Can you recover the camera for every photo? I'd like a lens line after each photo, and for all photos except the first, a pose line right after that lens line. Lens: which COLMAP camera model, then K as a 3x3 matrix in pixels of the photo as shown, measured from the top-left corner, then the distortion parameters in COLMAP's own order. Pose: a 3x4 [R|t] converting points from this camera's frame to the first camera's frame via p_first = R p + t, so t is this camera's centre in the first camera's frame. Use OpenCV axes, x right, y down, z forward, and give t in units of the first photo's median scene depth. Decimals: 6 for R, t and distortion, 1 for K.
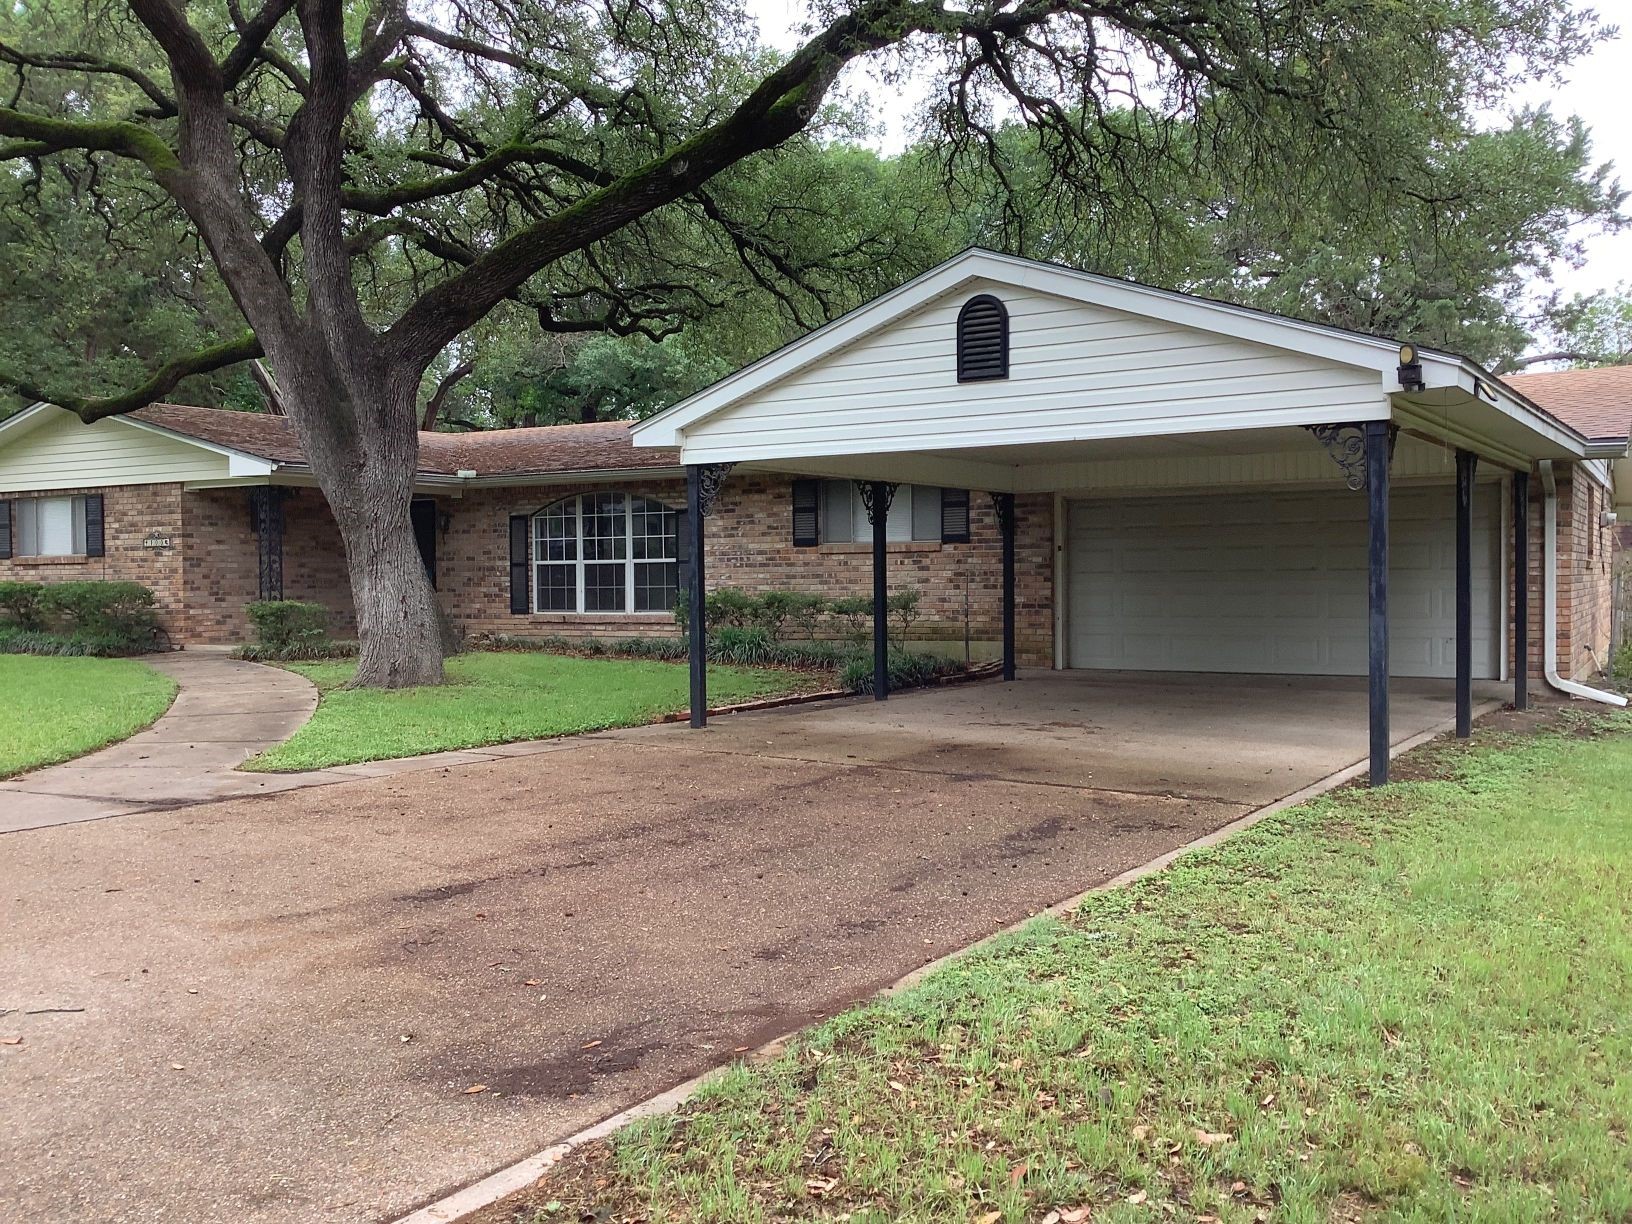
lens RADIAL K [[1471.2, 0, 819.9], [0, 1471.2, 602.5], [0, 0, 1]] dist [0.068498, -0.091382]
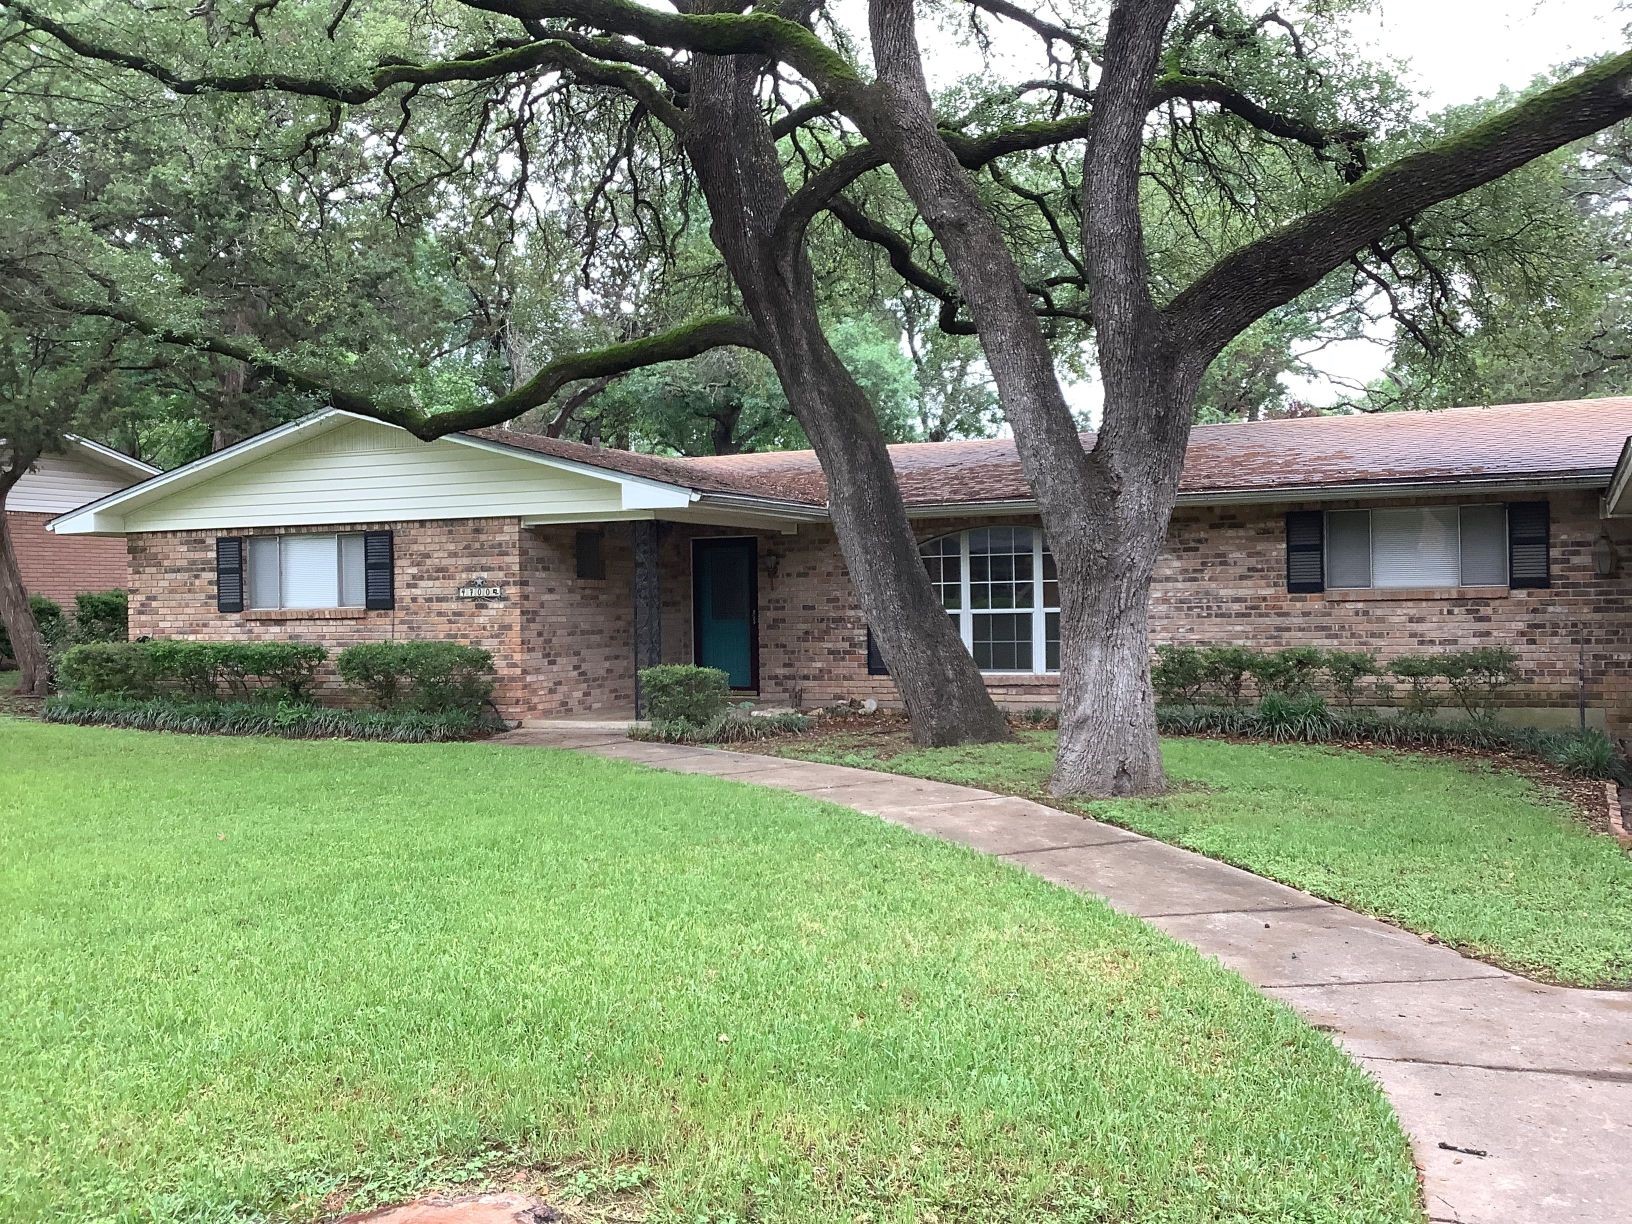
lens RADIAL K [[1471.2, 0, 812.6], [0, 1471.2, 612.7], [0, 0, 1]] dist [0.068498, -0.091382]
pose [[0.993307, -0.007009, 0.115290, -0.362822], [0.008755, 0.999854, -0.014650, -0.016268], [-0.115171, 0.015561, 0.993224, 0.198639]]
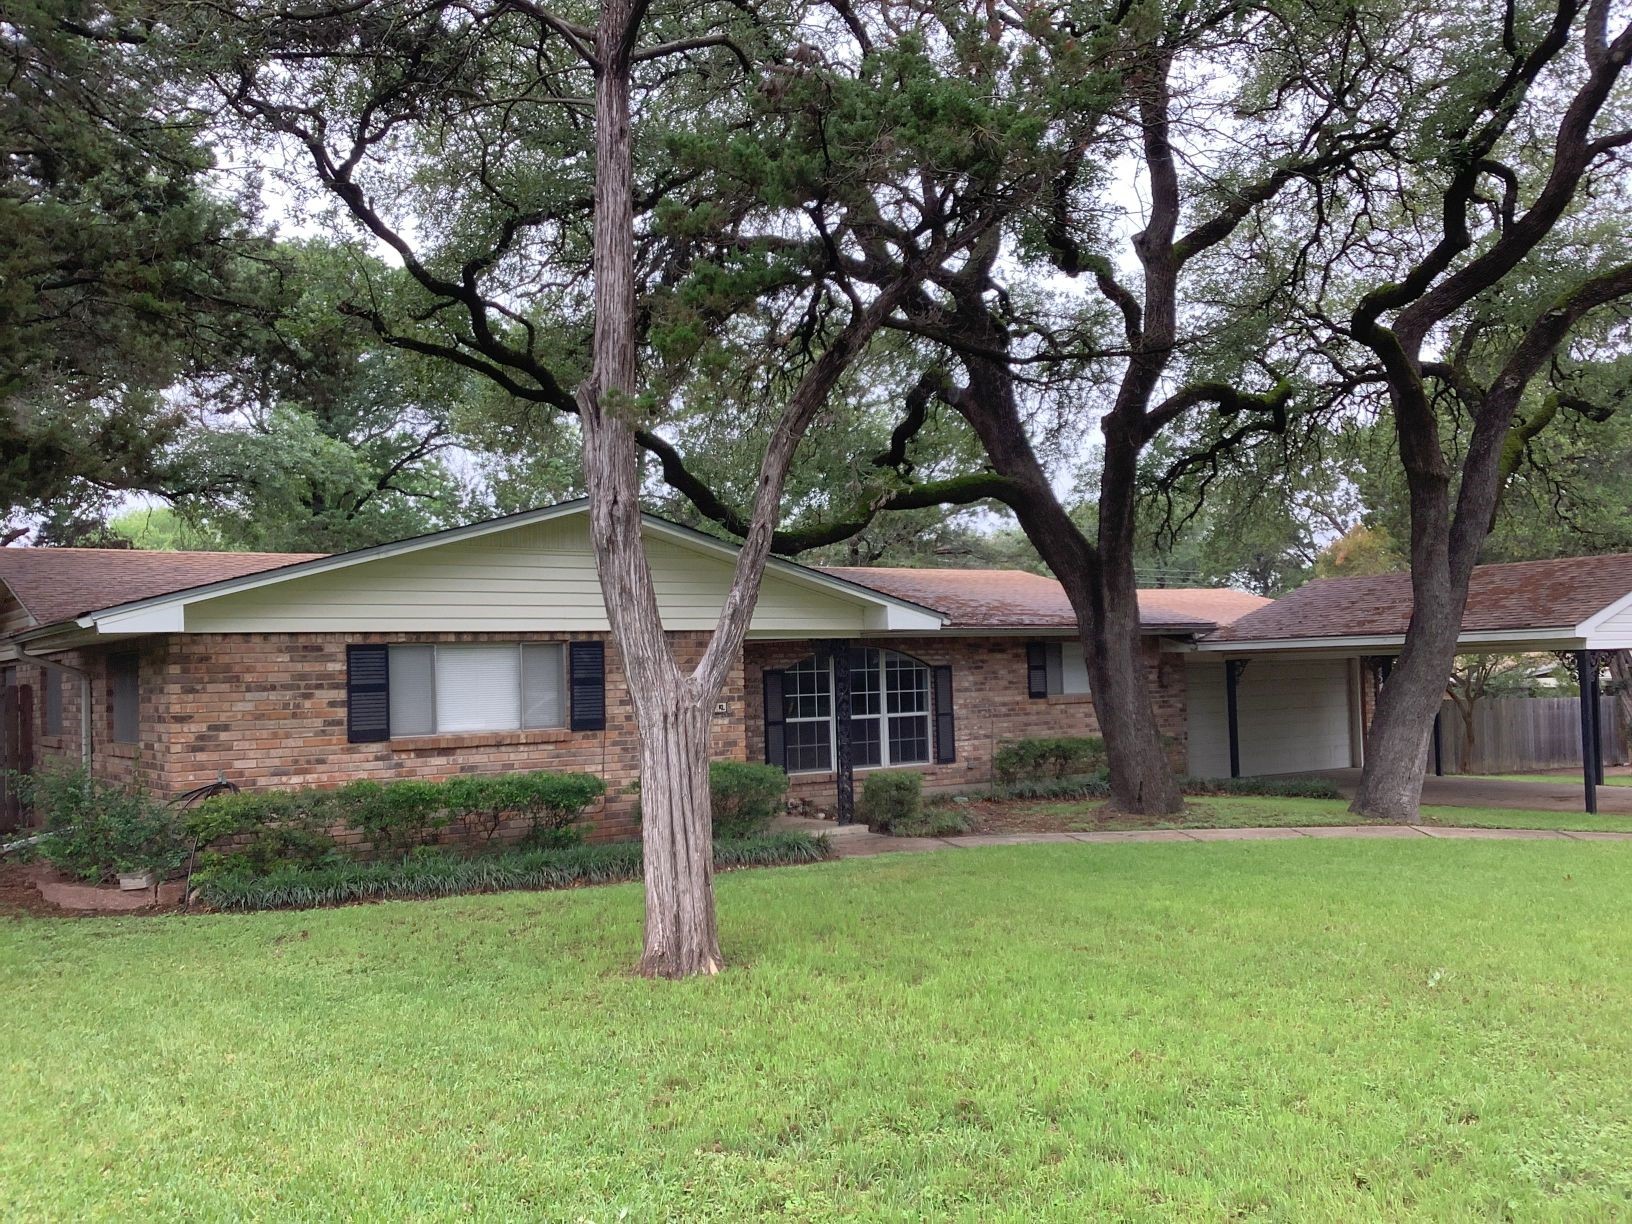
lens RADIAL K [[1471.2, 0, 813.5], [0, 1471.2, 616.5], [0, 0, 1]] dist [0.068498, -0.091382]
pose [[0.415697, 0.033946, 0.908870, -1.118248], [0.041765, 0.997537, -0.056360, -0.042469], [-0.908544, 0.061388, 0.413255, 0.638304]]
